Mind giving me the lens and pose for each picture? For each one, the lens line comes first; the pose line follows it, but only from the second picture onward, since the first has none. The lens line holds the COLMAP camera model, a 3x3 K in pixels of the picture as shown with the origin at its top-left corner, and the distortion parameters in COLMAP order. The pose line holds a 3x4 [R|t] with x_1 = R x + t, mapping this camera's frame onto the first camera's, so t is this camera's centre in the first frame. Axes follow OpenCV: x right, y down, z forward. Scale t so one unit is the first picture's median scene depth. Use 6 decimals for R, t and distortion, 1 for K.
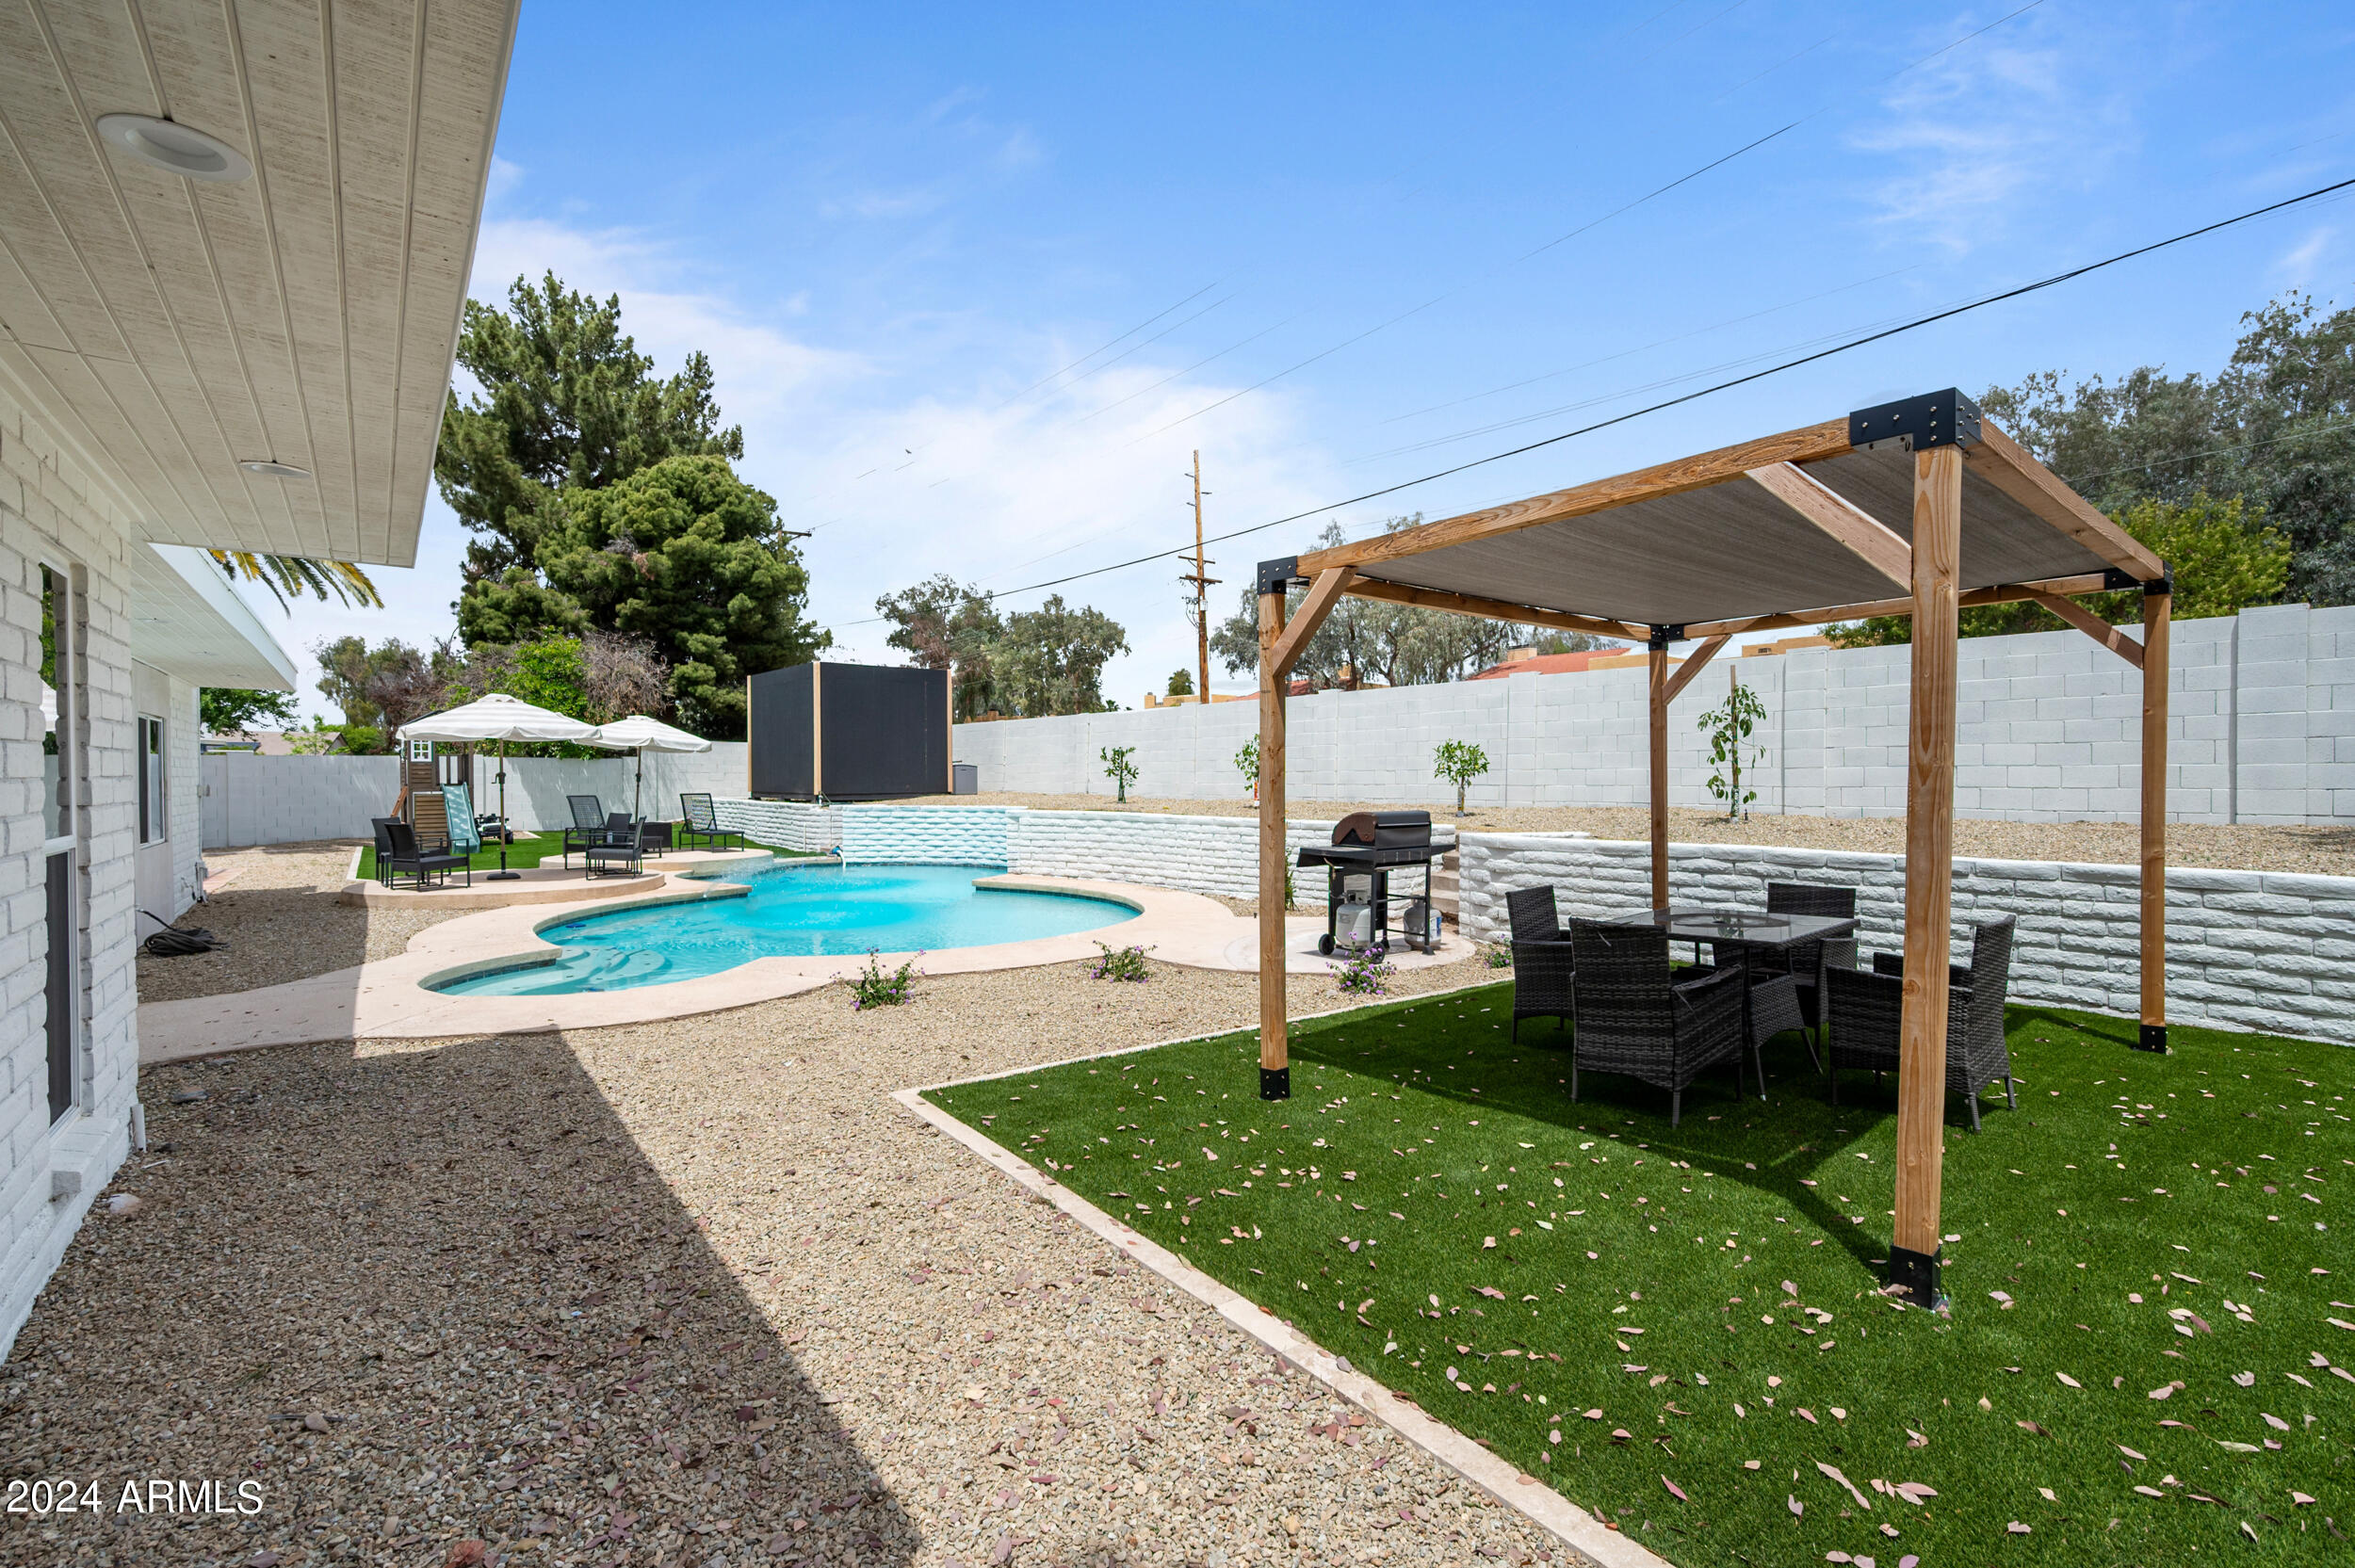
lens RADIAL K [[1016.1, 0, 1177.5], [0, 1016.1, 784.0], [0, 0, 1]] dist [0.000622, 0.000114]
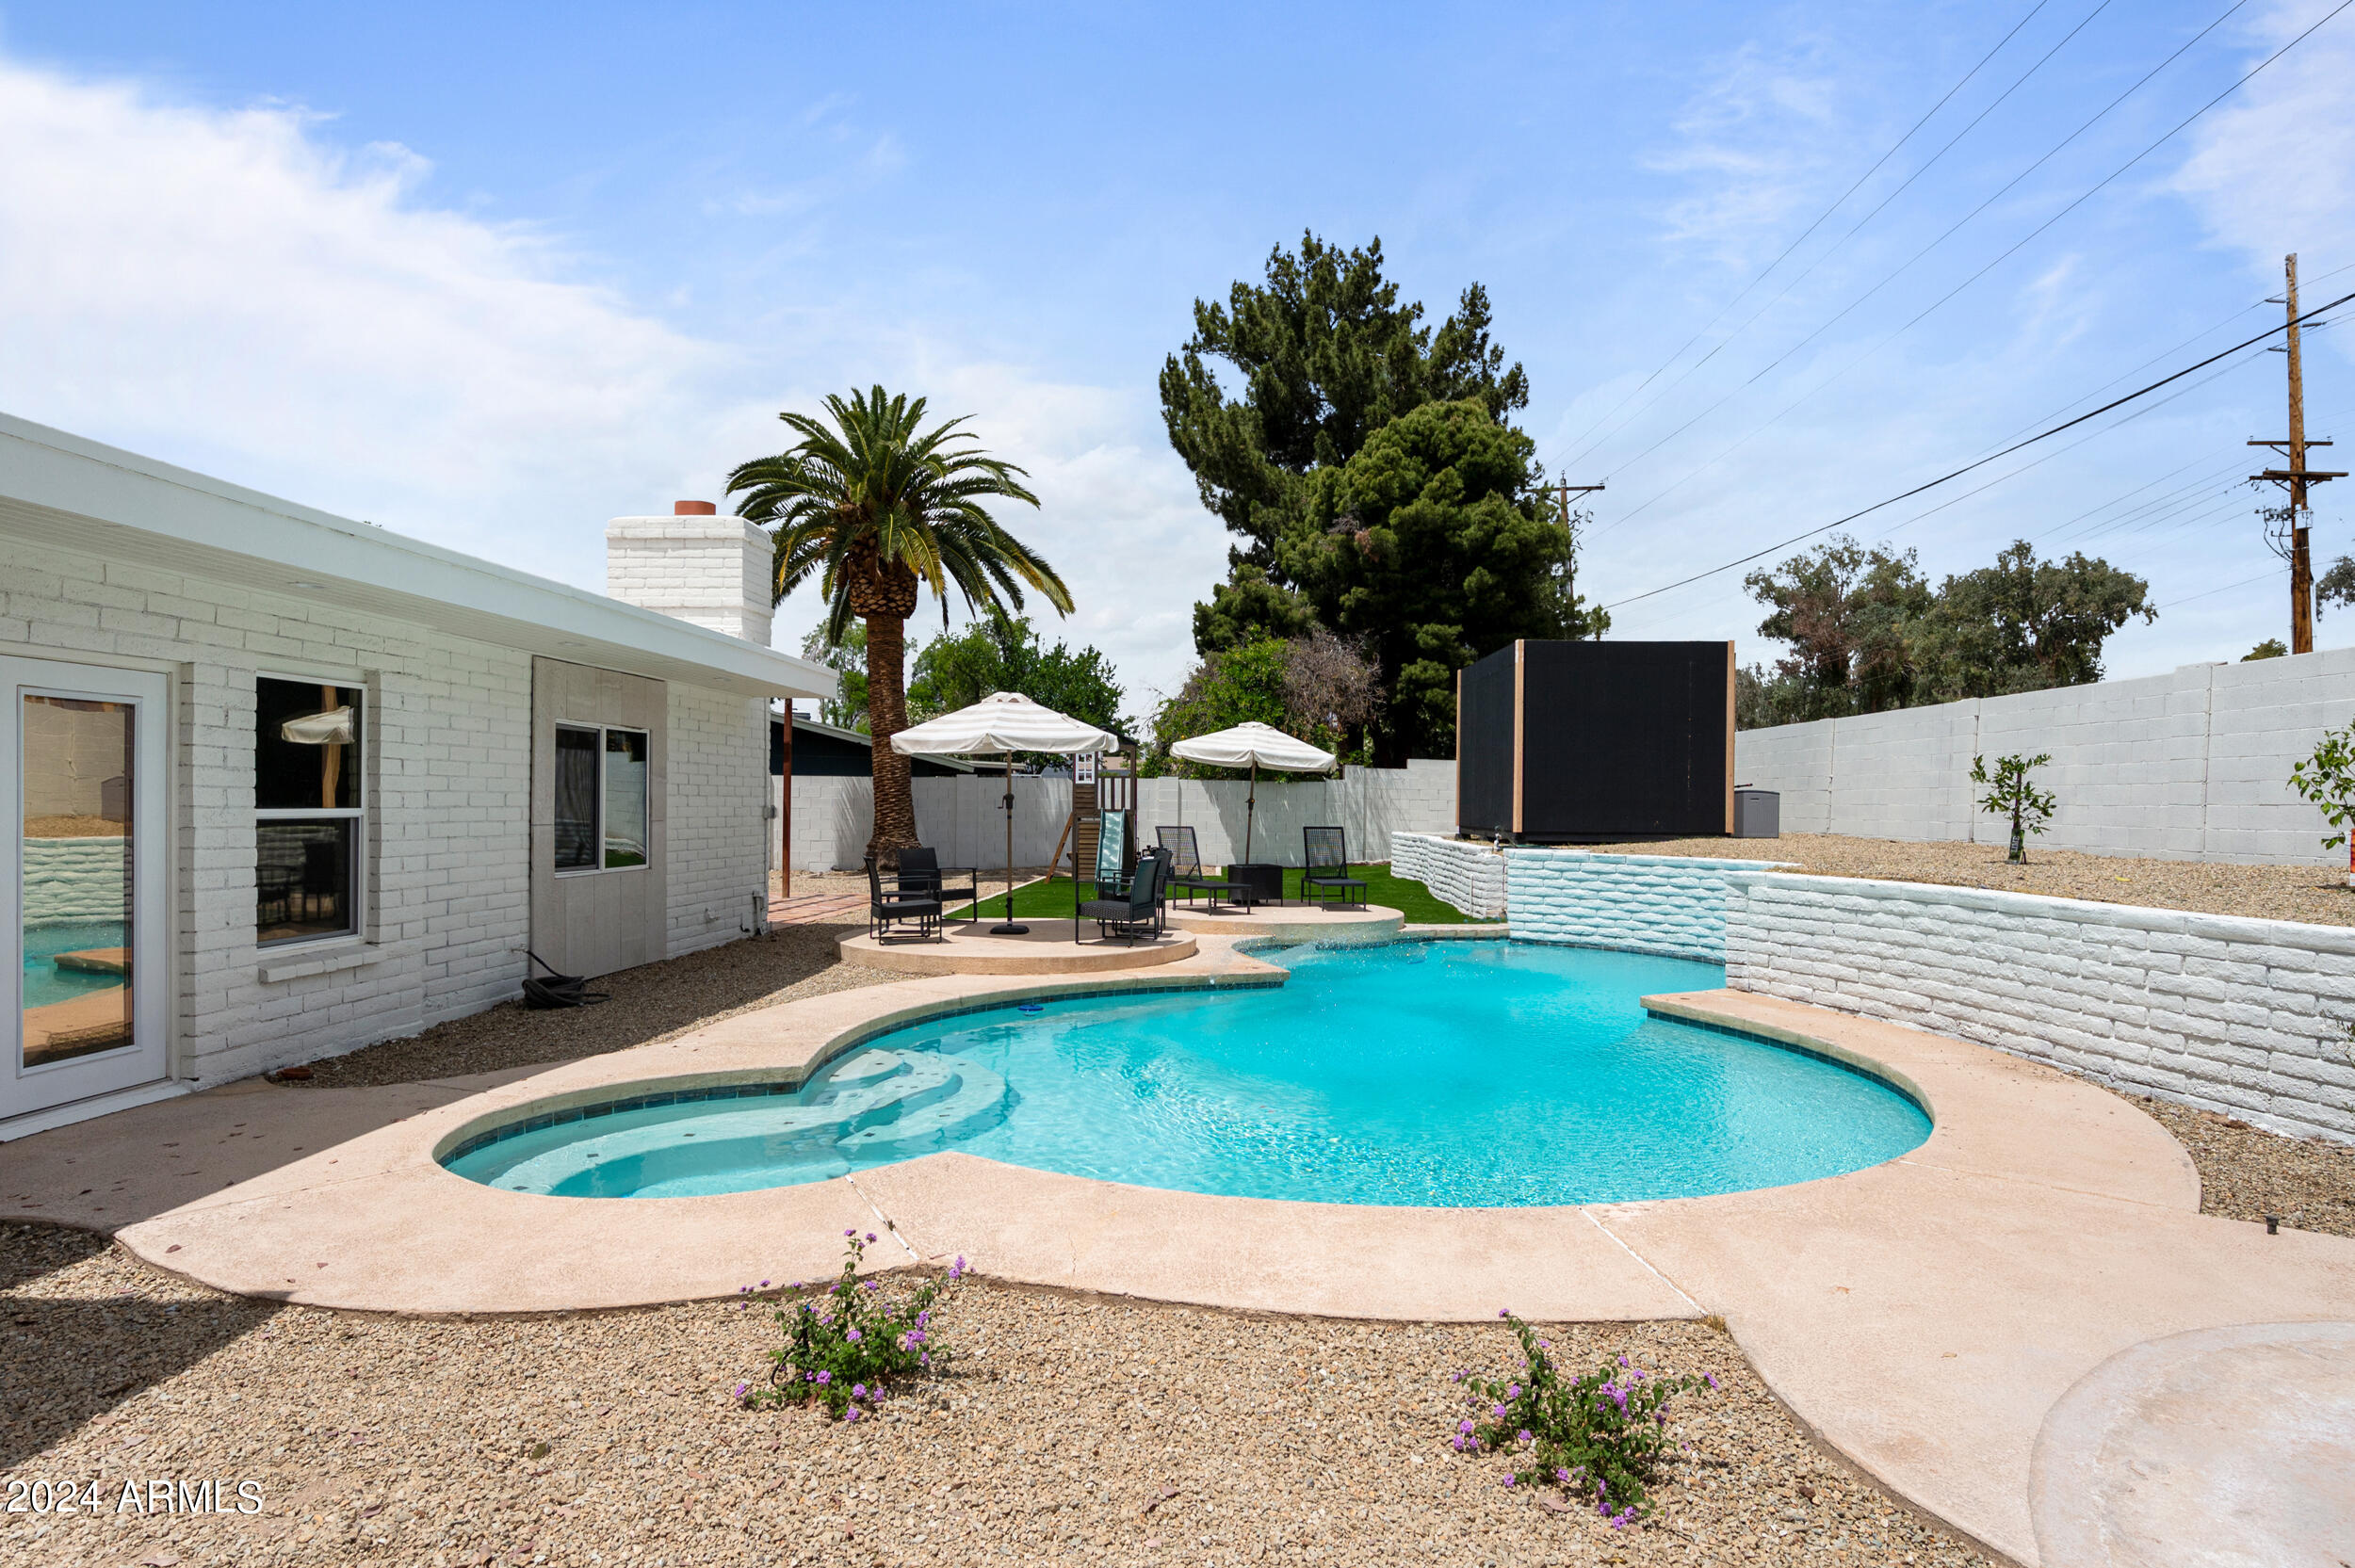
lens RADIAL K [[1268.2, 0, 1180.9], [0, 1268.2, 812.9], [0, 0, 1]] dist [-0.006294, 0.001219]
pose [[0.762099, 0.014667, -0.647294, 0.019546], [-0.016913, 0.999853, 0.002744, -0.000800], [0.647240, 0.008857, 0.762235, 0.124909]]
